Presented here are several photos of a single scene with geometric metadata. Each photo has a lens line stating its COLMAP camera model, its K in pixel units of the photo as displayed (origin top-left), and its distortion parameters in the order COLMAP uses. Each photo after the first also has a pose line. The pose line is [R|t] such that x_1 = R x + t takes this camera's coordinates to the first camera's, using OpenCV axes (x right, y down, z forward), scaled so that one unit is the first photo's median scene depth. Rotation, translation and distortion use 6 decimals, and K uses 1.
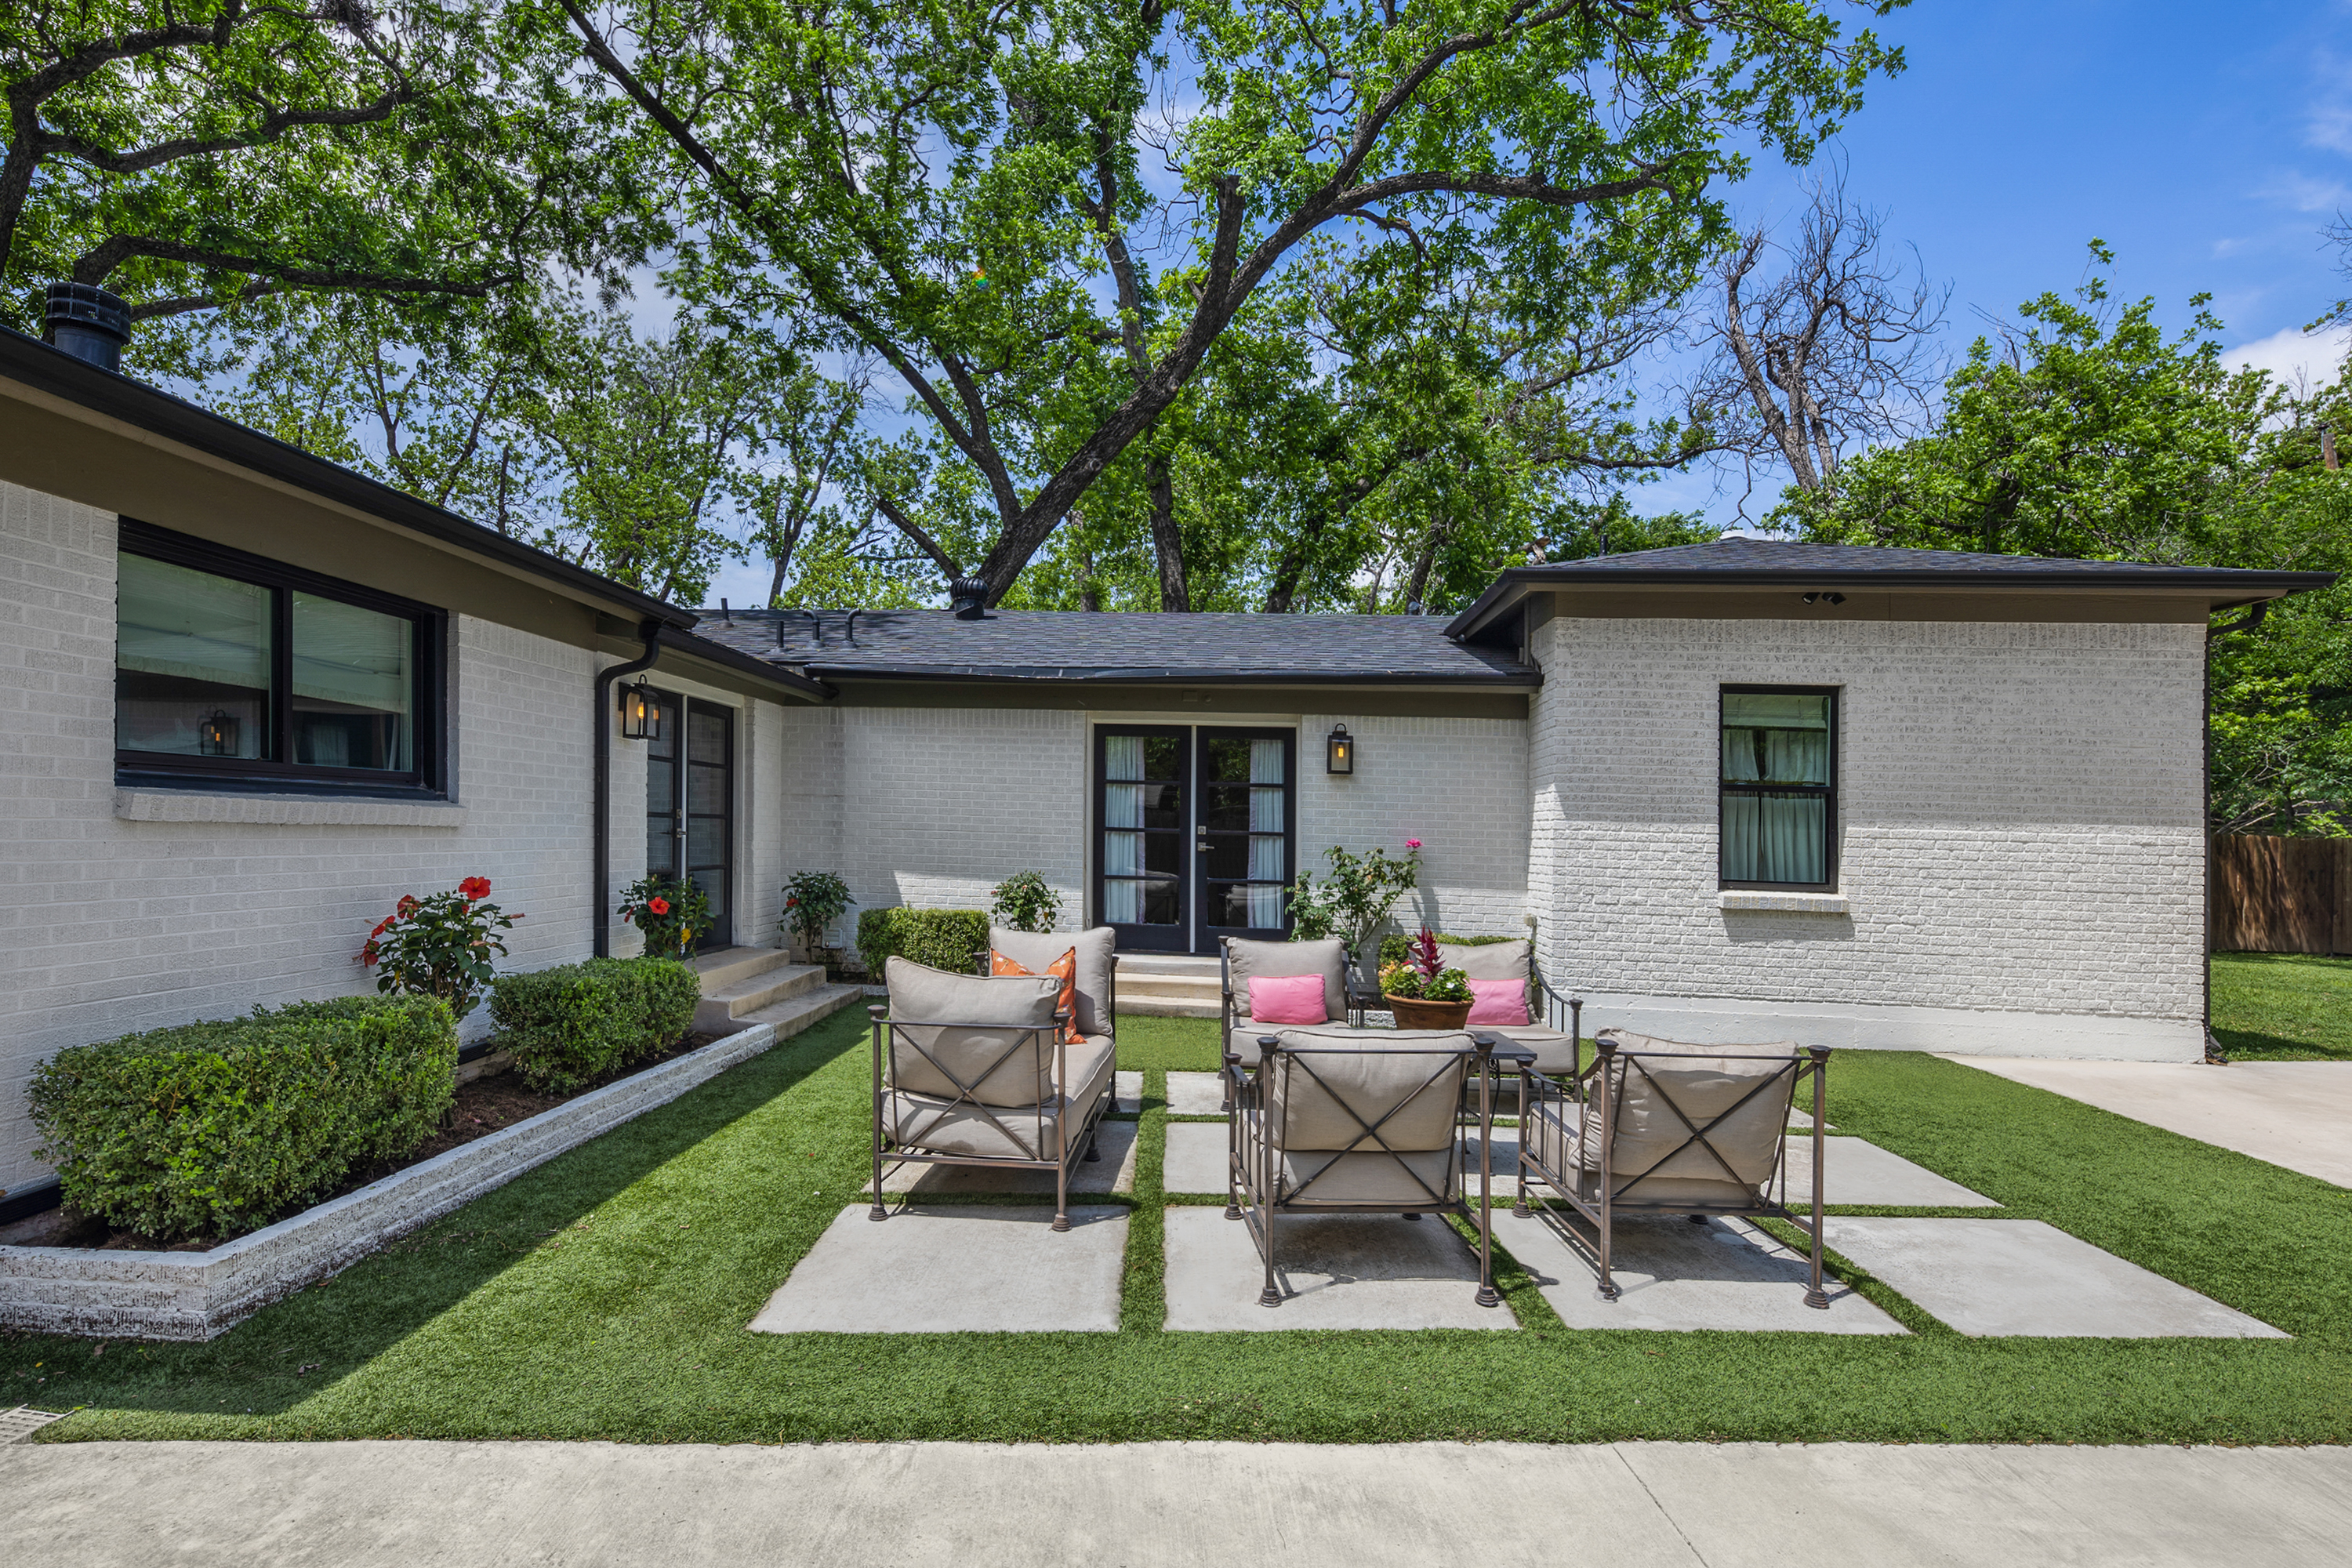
lens RADIAL K [[1168.0, 0, 1120.4], [0, 1168.0, 829.7], [0, 0, 1]] dist [0.004387, 0.001534]
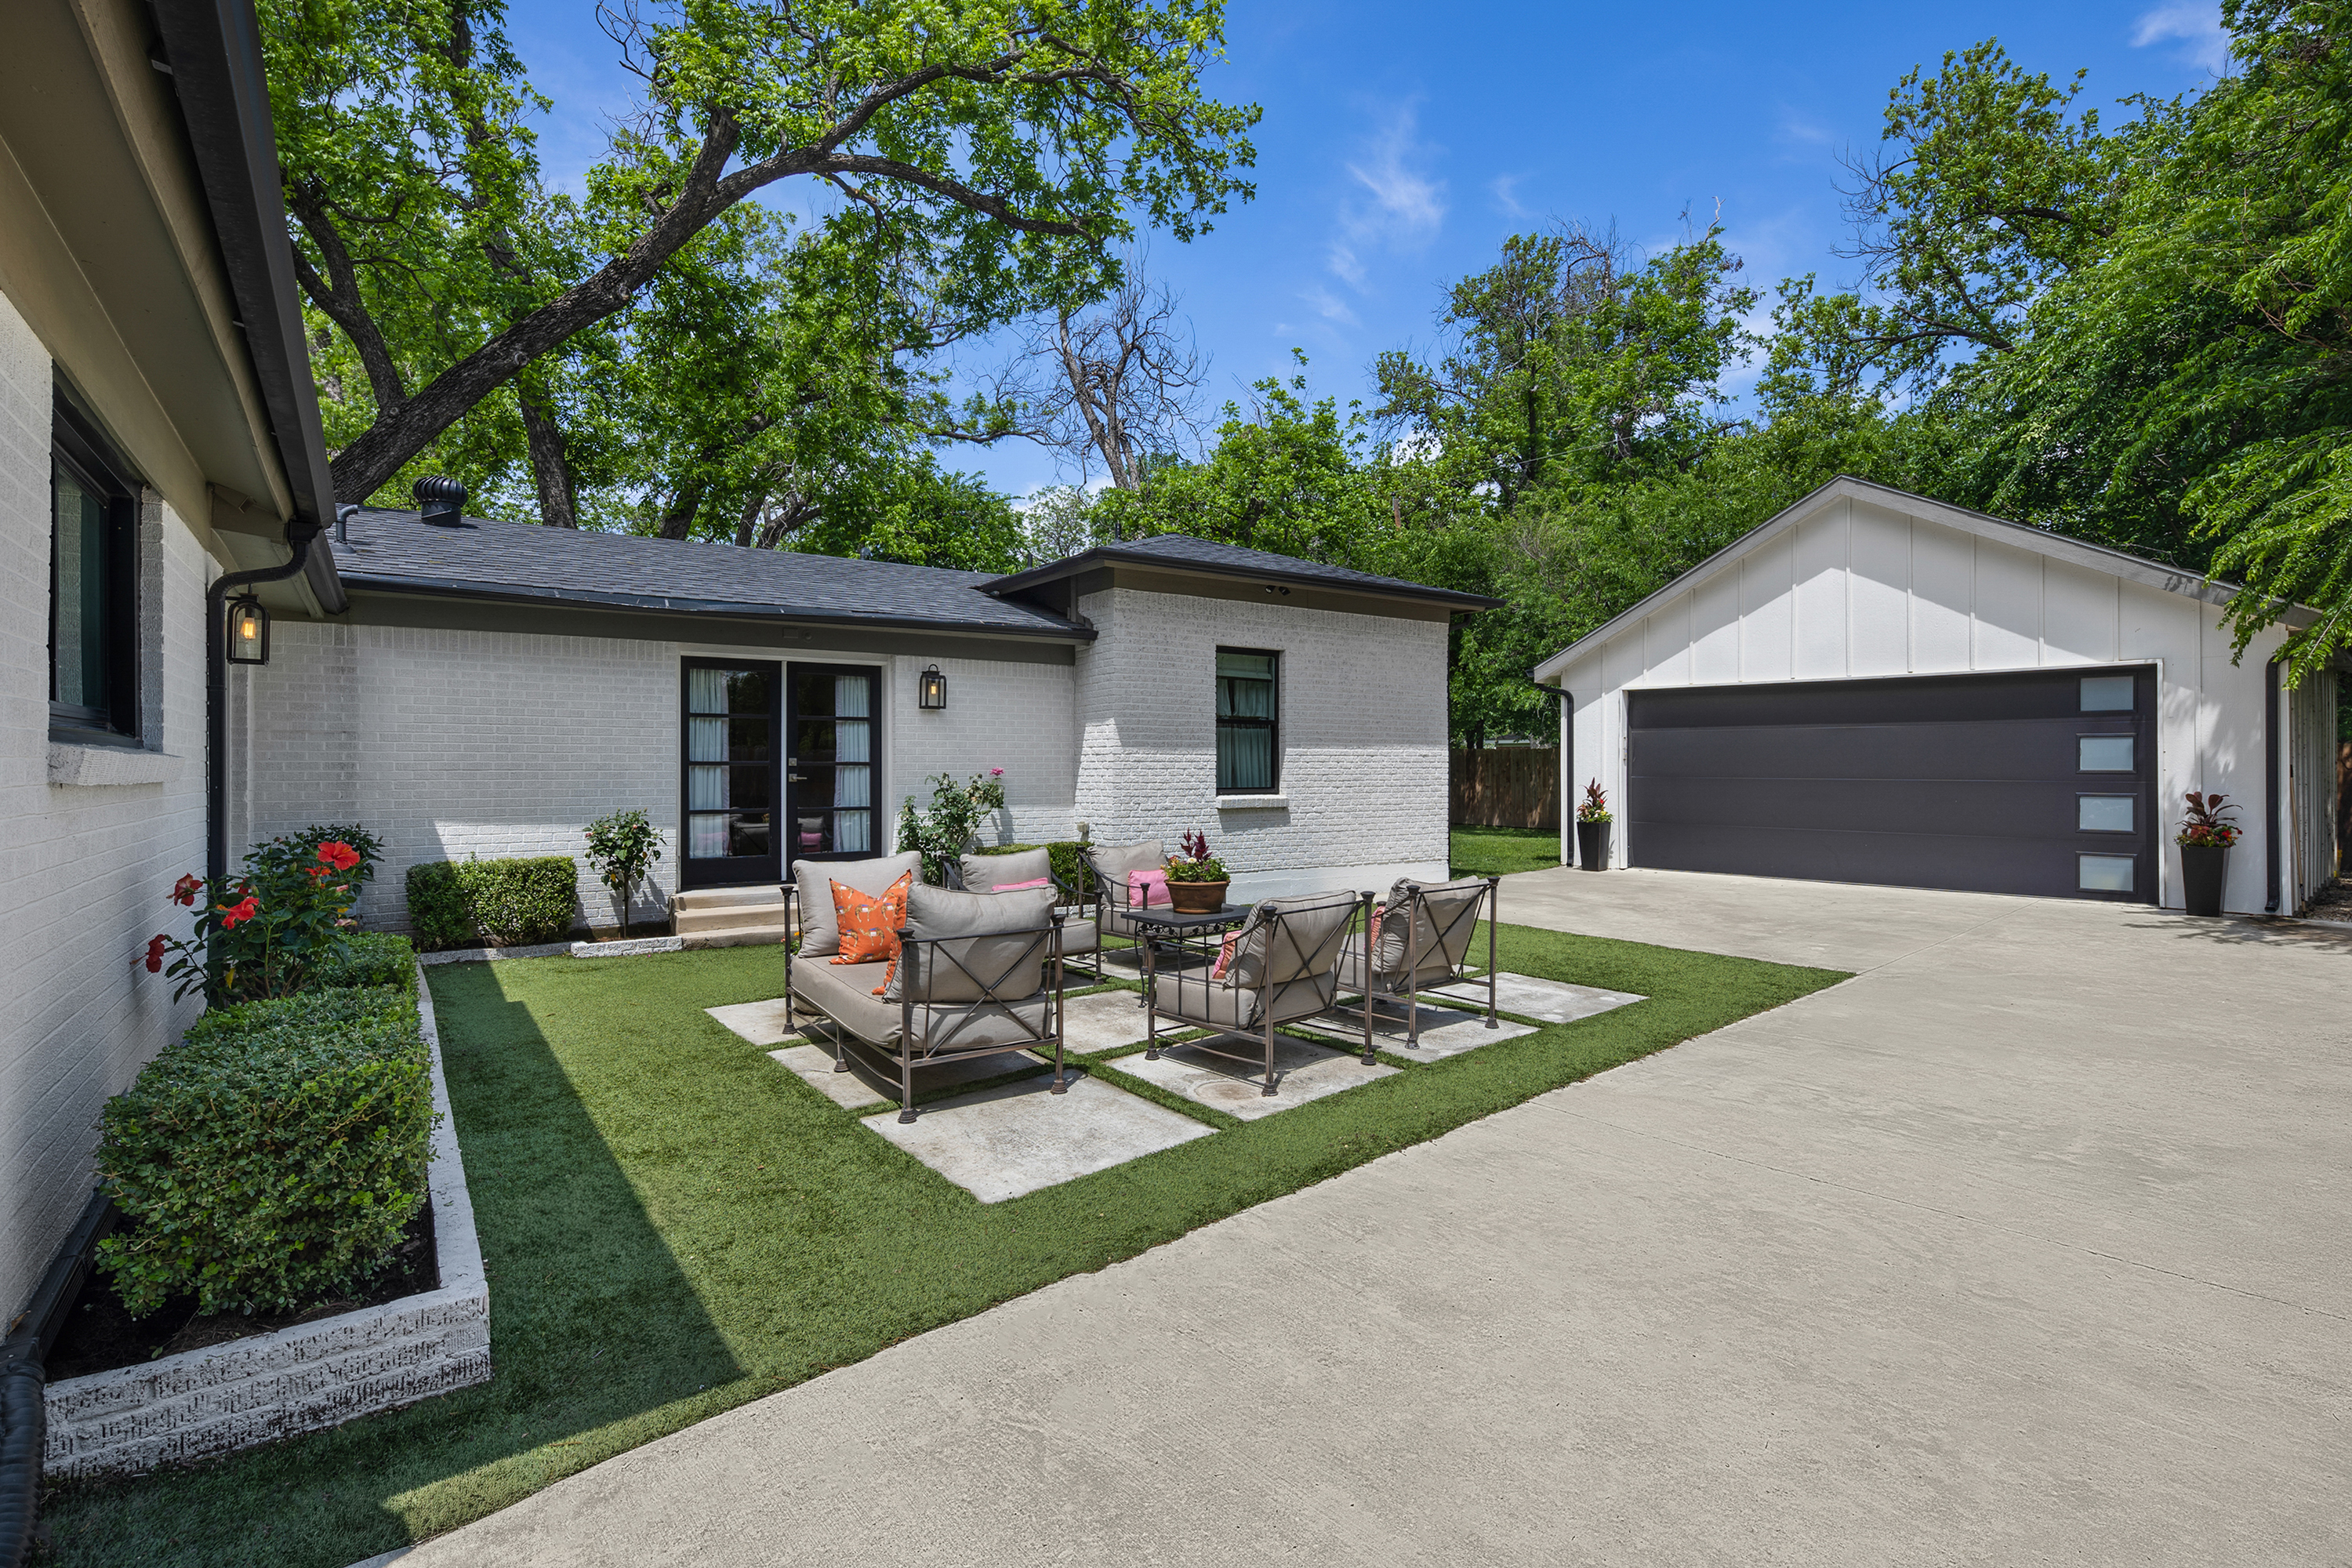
lens RADIAL K [[1124.3, 0, 1178.0], [0, 1124.3, 775.7], [0, 0, 1]] dist [0.016137, -0.000359]
pose [[0.765436, -0.033108, 0.642660, -0.373408], [0.020572, 0.999424, 0.026985, -0.008729], [-0.643183, -0.007434, 0.765676, 0.013976]]
